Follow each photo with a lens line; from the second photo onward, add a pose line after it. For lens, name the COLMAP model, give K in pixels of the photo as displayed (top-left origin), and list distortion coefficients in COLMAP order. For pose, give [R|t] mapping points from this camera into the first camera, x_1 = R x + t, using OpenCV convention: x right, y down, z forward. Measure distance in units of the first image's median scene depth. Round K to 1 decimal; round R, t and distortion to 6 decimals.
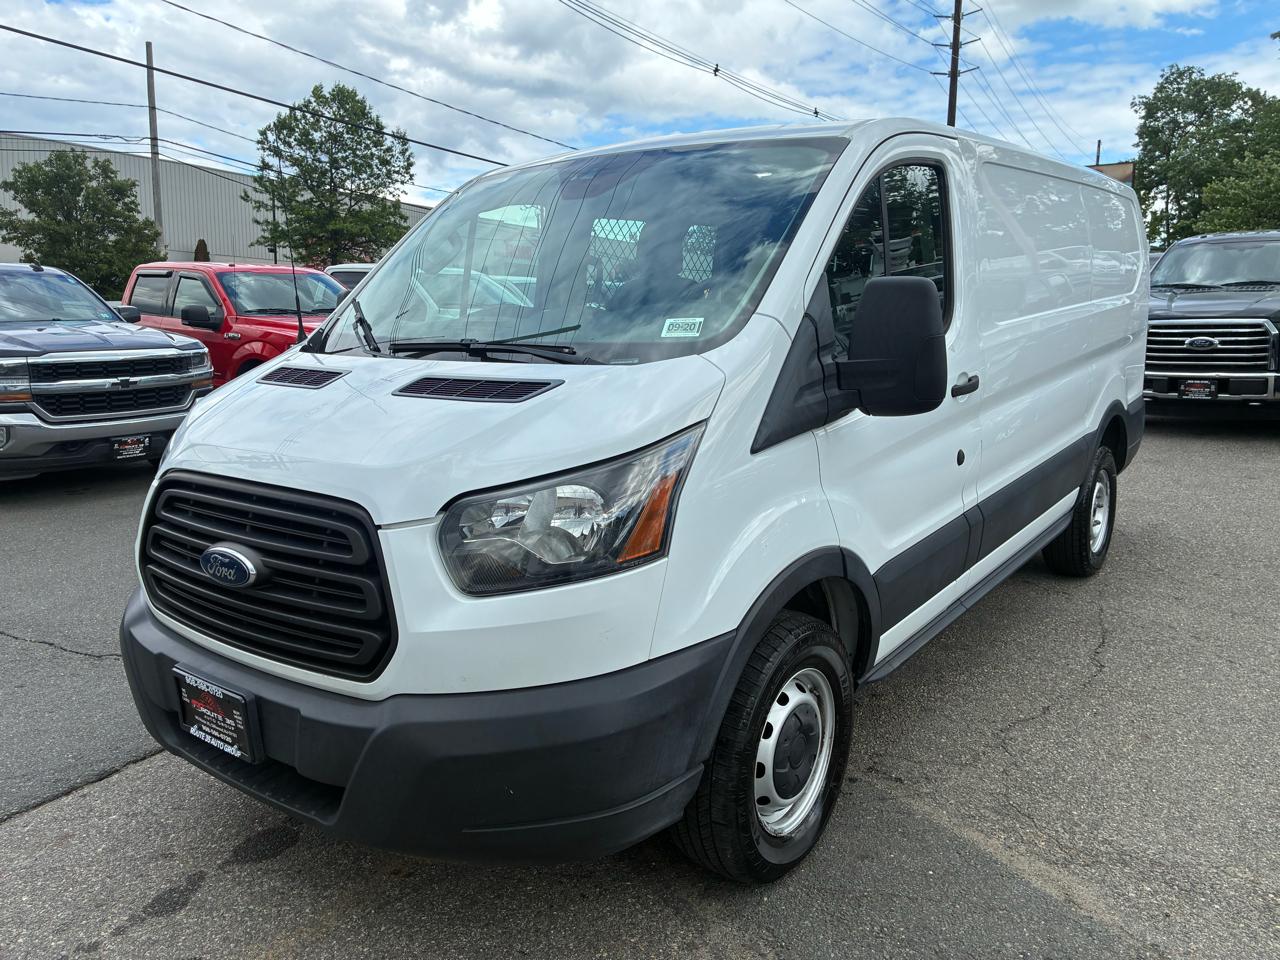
lens RADIAL K [[973.3, 0, 638.9], [0, 973.3, 498.3], [0, 0, 1]] dist [0.010356, 0.003082]
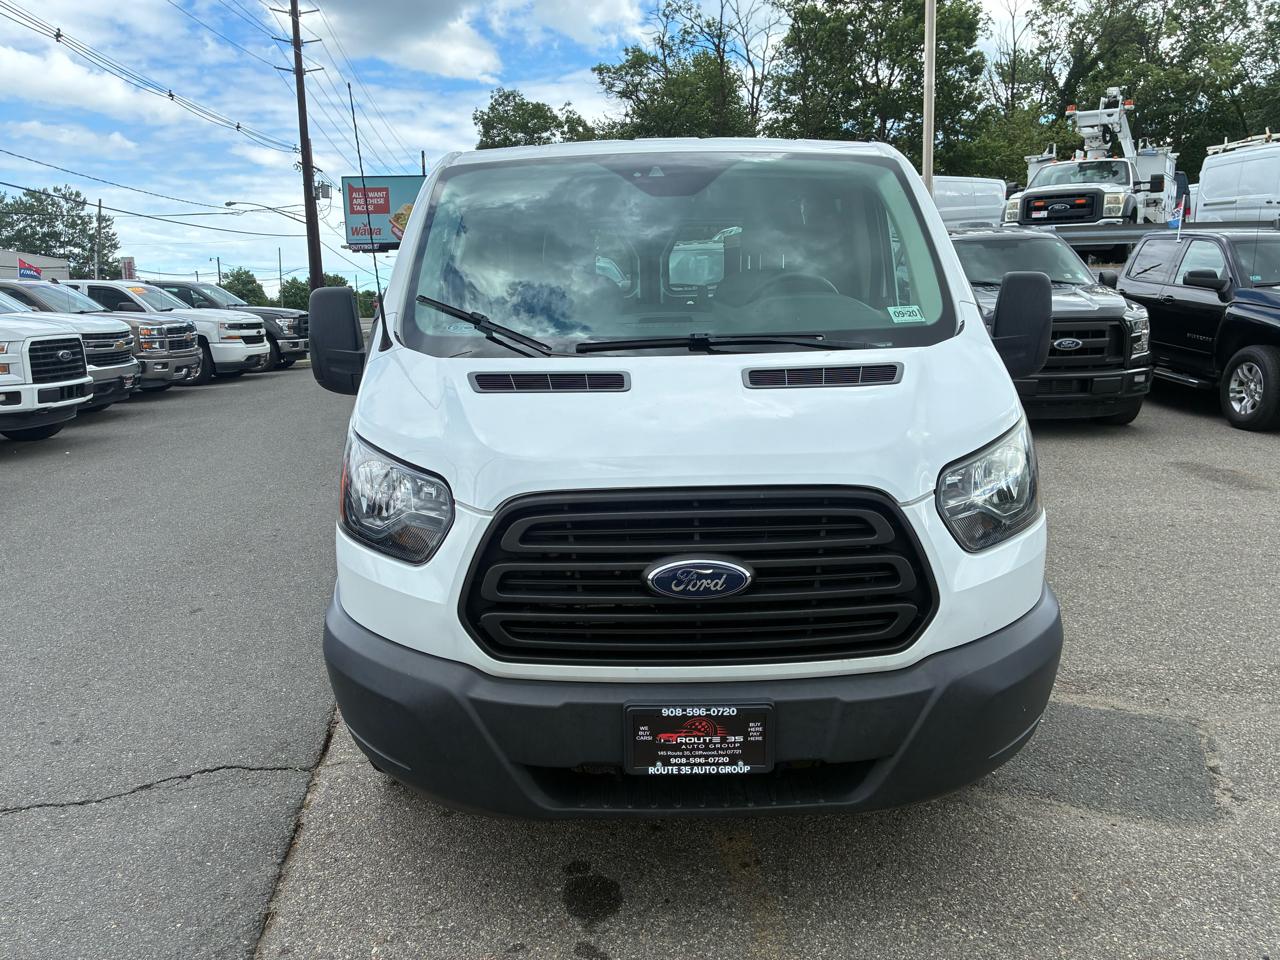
lens RADIAL K [[960.0, 0, 644.4], [0, 960.0, 483.5], [0, 0, 1]] dist [0.005522, 0.001230]
pose [[0.800664, -0.128611, 0.585147, -0.967006], [0.134902, 0.990307, 0.033074, -0.057611], [-0.583729, 0.052456, 0.810253, 0.269755]]
